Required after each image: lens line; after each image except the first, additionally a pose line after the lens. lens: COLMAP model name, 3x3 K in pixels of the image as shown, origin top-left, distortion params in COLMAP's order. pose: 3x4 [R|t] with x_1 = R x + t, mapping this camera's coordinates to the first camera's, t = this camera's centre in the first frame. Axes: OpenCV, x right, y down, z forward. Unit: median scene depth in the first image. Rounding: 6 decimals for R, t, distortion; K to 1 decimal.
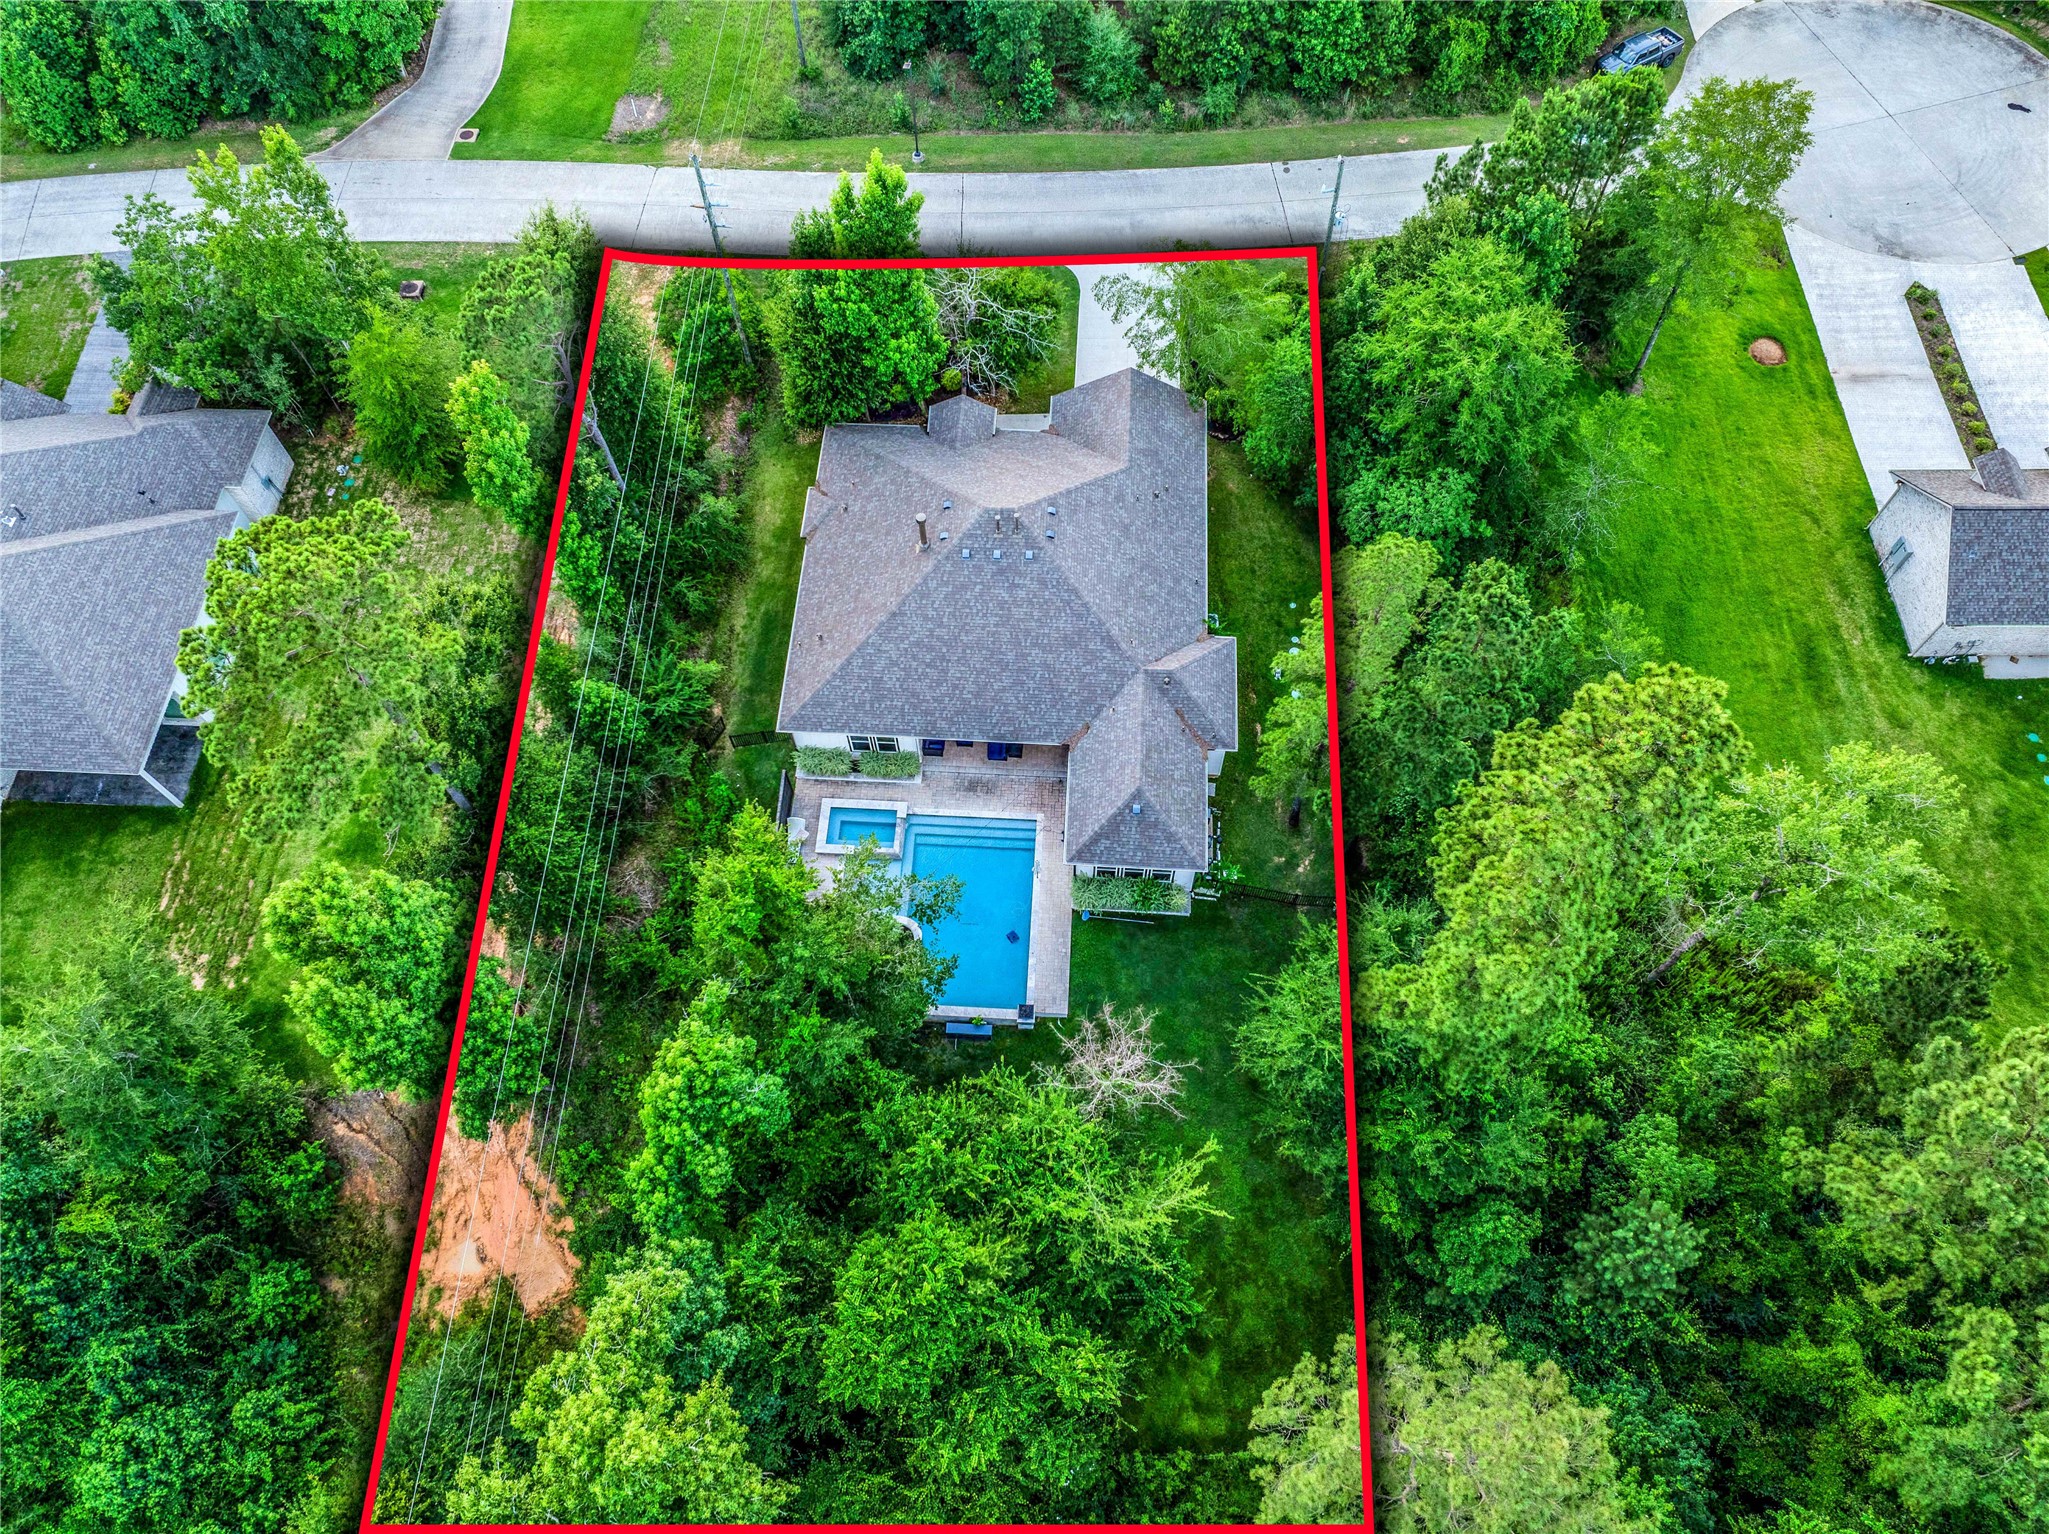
lens RADIAL K [[1432.6, 0, 1011.2], [0, 1432.6, 765.0], [0, 0, 1]] dist [-0.002395, -0.048523]
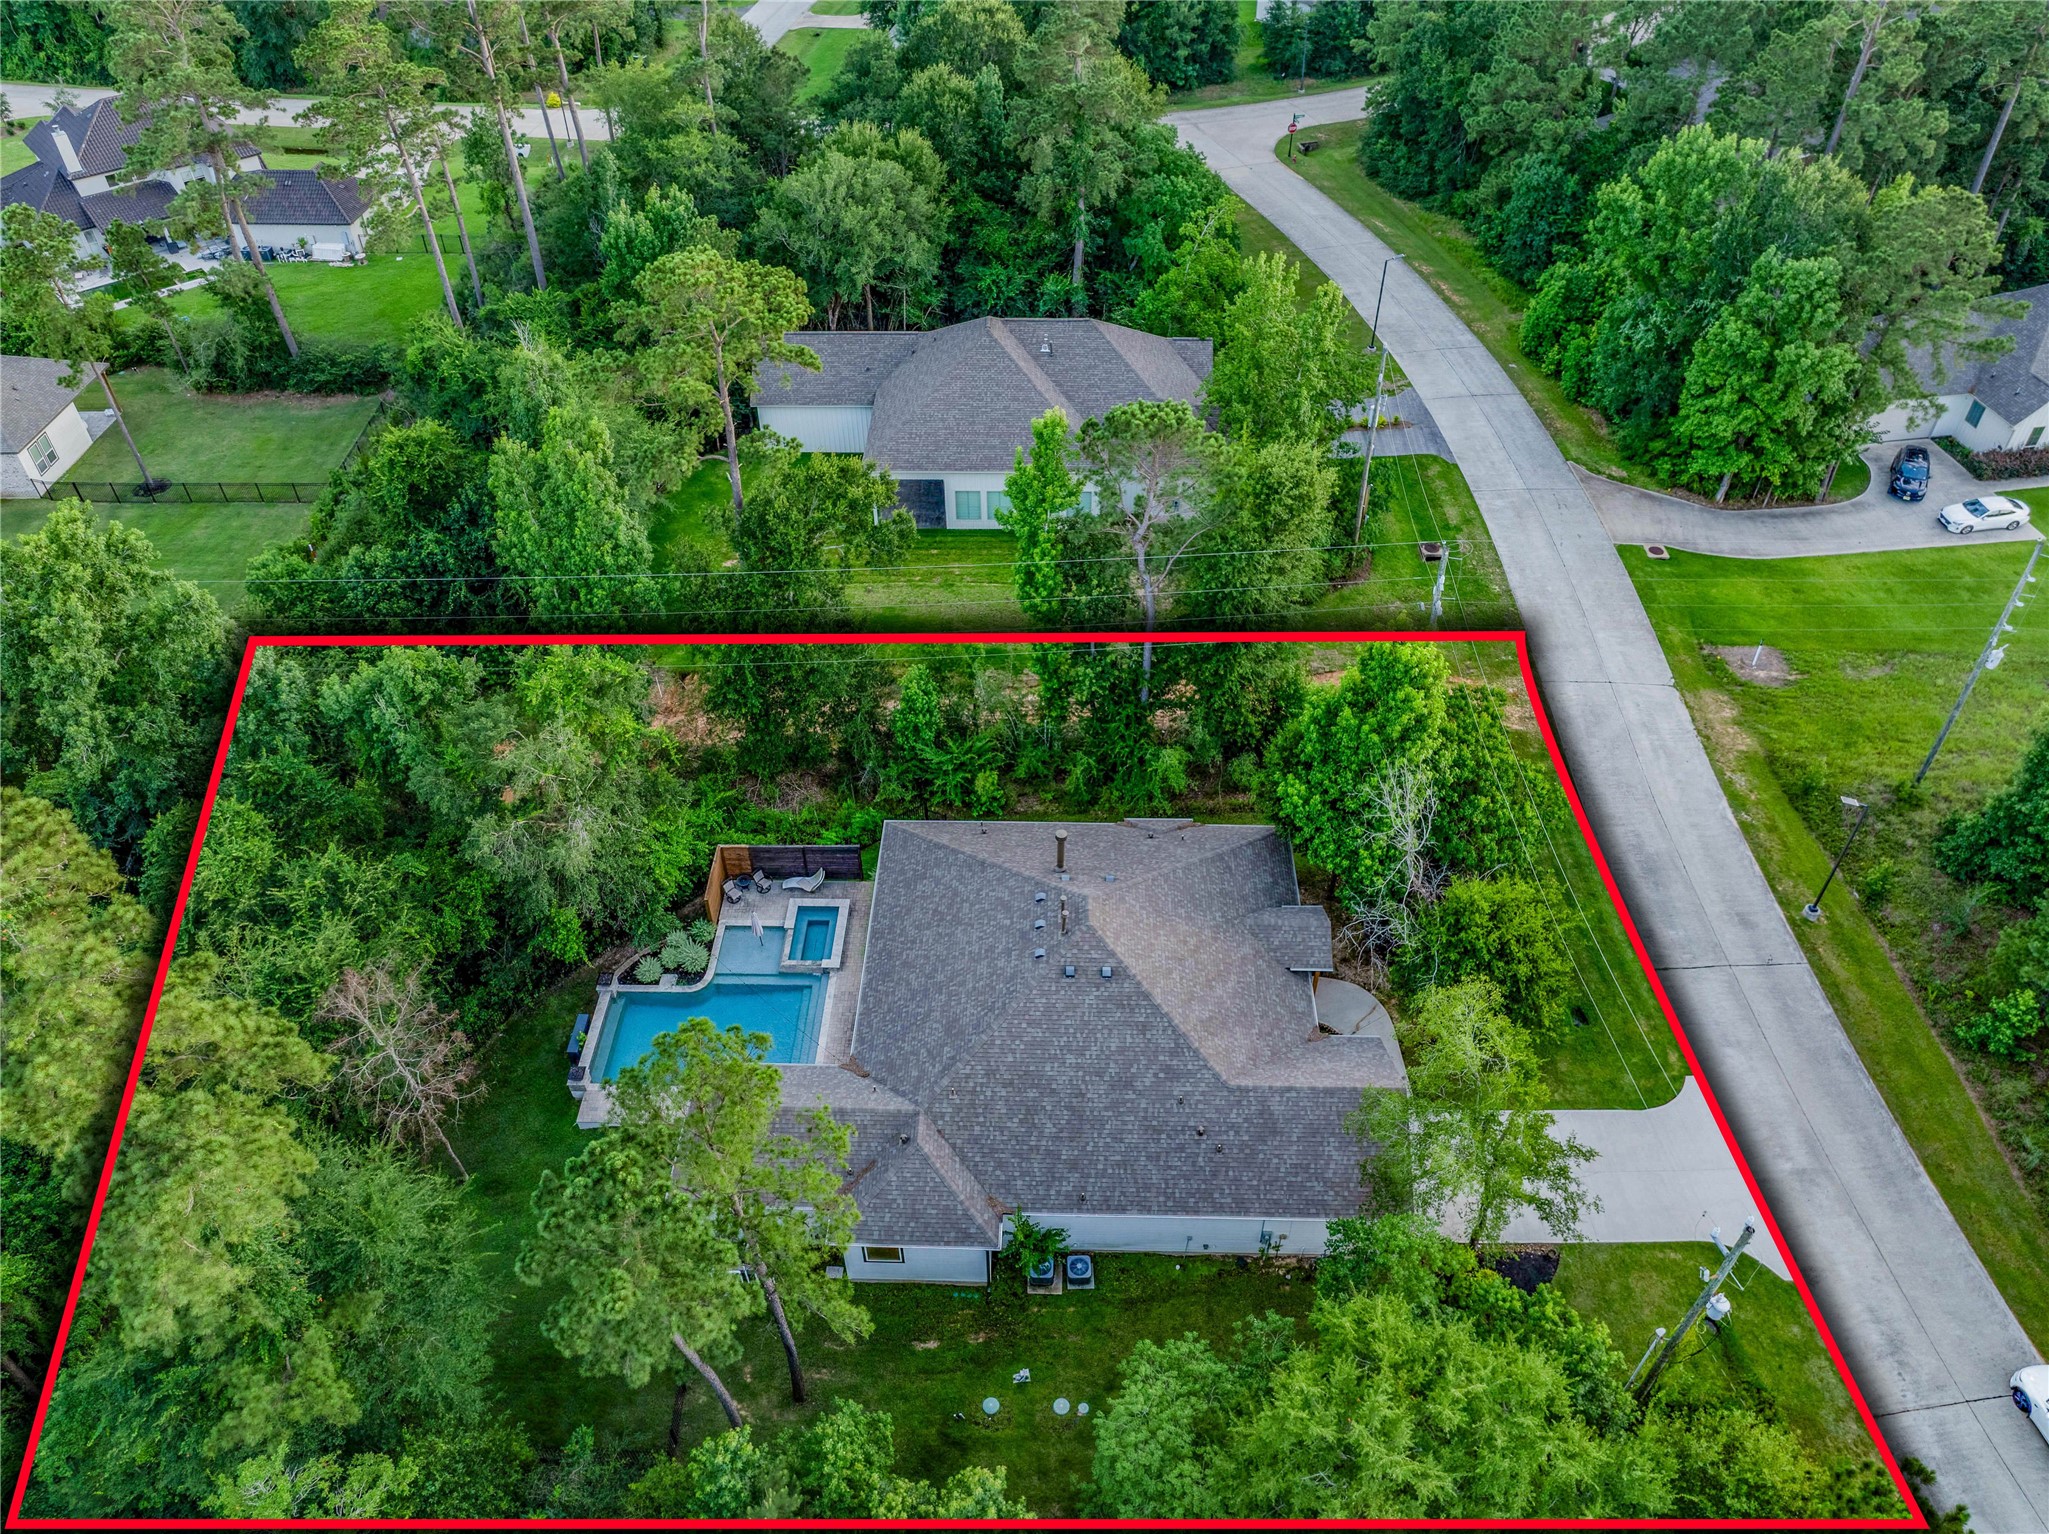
lens RADIAL K [[1432.6, 0, 1011.2], [0, 1432.6, 765.0], [0, 0, 1]] dist [-0.002395, -0.048523]
pose [[0.033514, 0.698407, -0.714916, 0.516098], [-0.878930, 0.361114, 0.311573, -0.418597], [0.475771, 0.617919, 0.625954, 0.389347]]
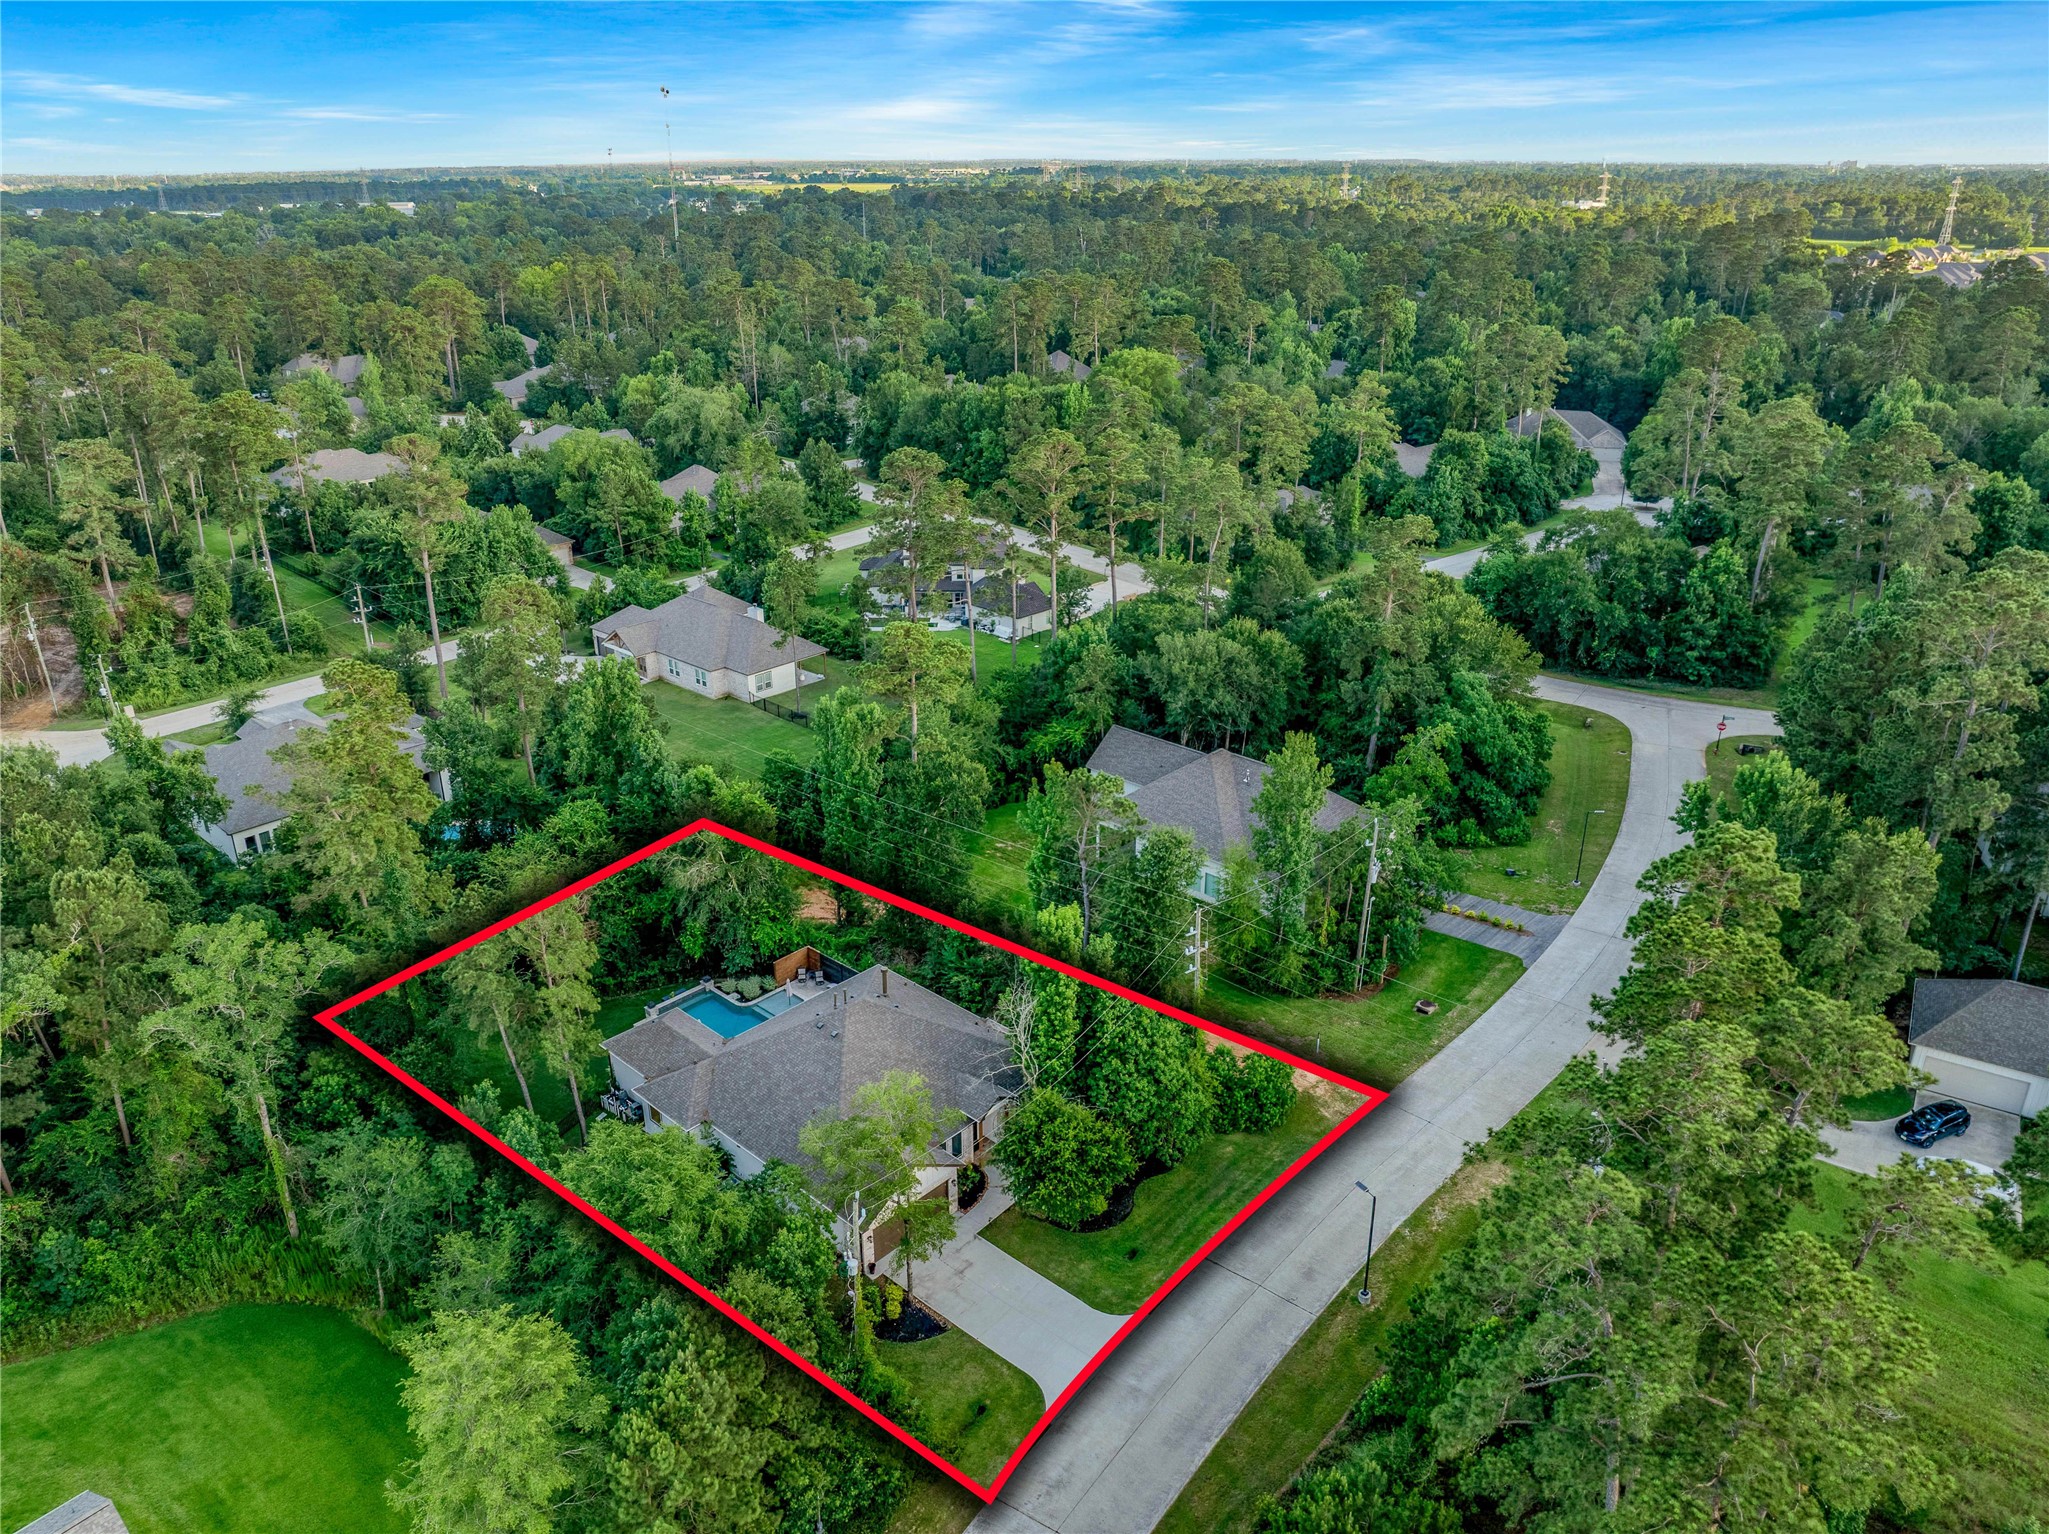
lens RADIAL K [[1432.6, 0, 1011.2], [0, 1432.6, 765.0], [0, 0, 1]] dist [-0.002395, -0.048523]
pose [[-0.643556, 0.324724, -0.693102, 0.761295], [-0.666487, 0.207498, 0.716058, -1.287165], [0.376339, 0.922767, 0.082888, 0.708038]]
